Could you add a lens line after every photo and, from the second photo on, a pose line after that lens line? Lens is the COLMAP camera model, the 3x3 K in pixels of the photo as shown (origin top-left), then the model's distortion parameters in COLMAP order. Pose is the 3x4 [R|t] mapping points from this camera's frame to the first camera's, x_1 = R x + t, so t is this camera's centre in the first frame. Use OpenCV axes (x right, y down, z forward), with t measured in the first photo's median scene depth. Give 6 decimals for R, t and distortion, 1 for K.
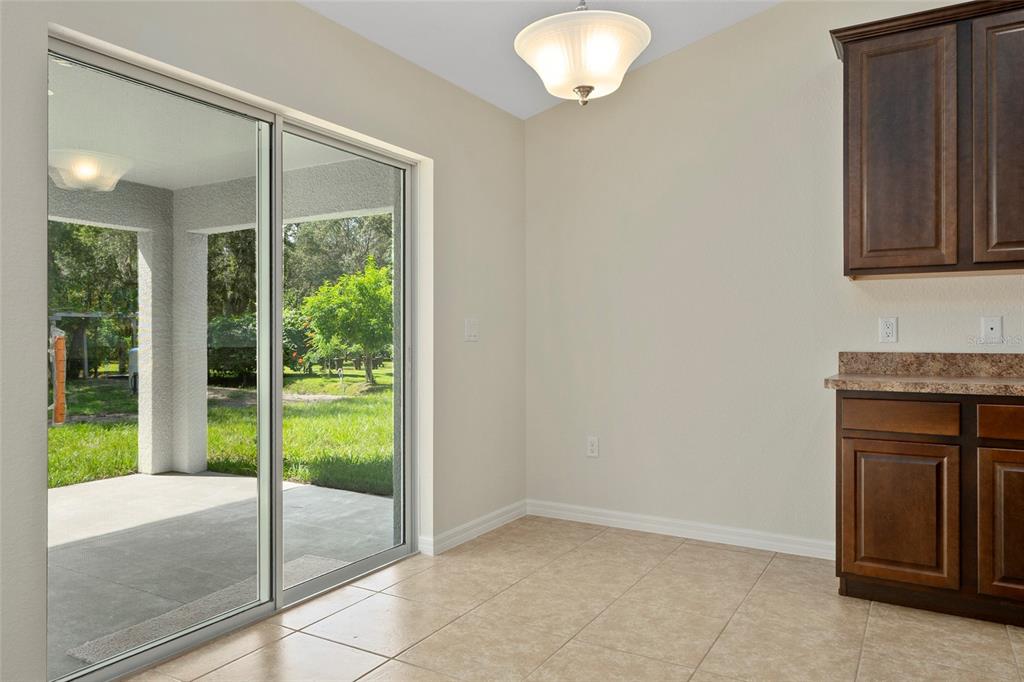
lens RADIAL K [[701.9, 0, 508.4], [0, 701.9, 335.7], [0, 0, 1]] dist [0.001852, -0.000327]
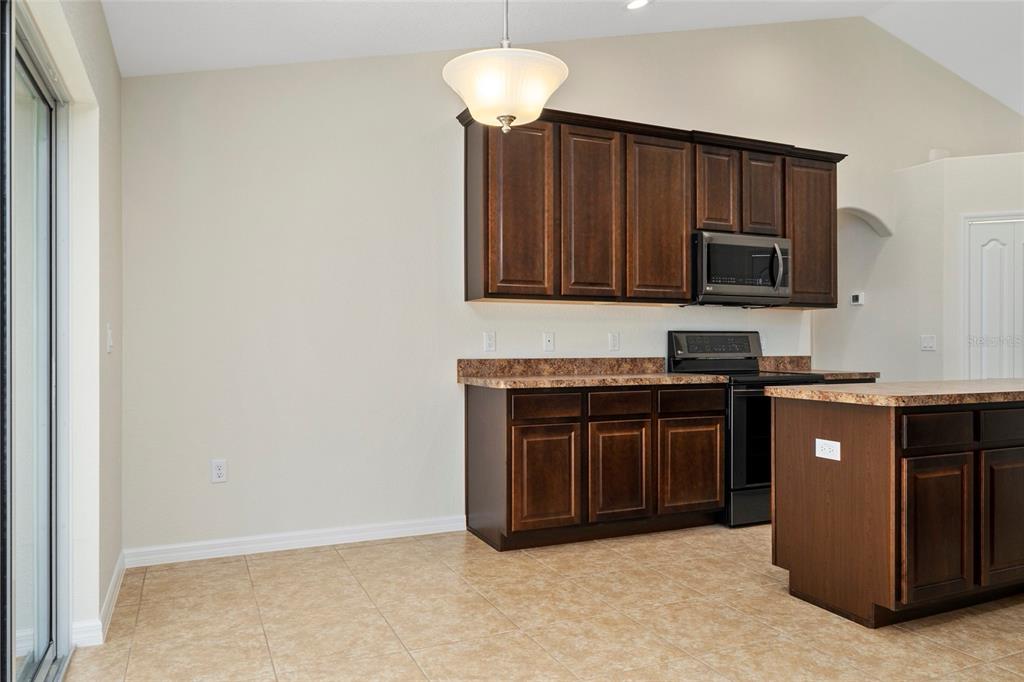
lens RADIAL K [[701.1, 0, 506.6], [0, 701.1, 345.9], [0, 0, 1]] dist [0.000688, 0.000433]
pose [[0.573305, -0.000276, 0.819342, -0.556066], [-0.001718, 0.999997, 0.001539, -0.002253], [-0.819340, -0.002290, 0.573303, 0.271917]]
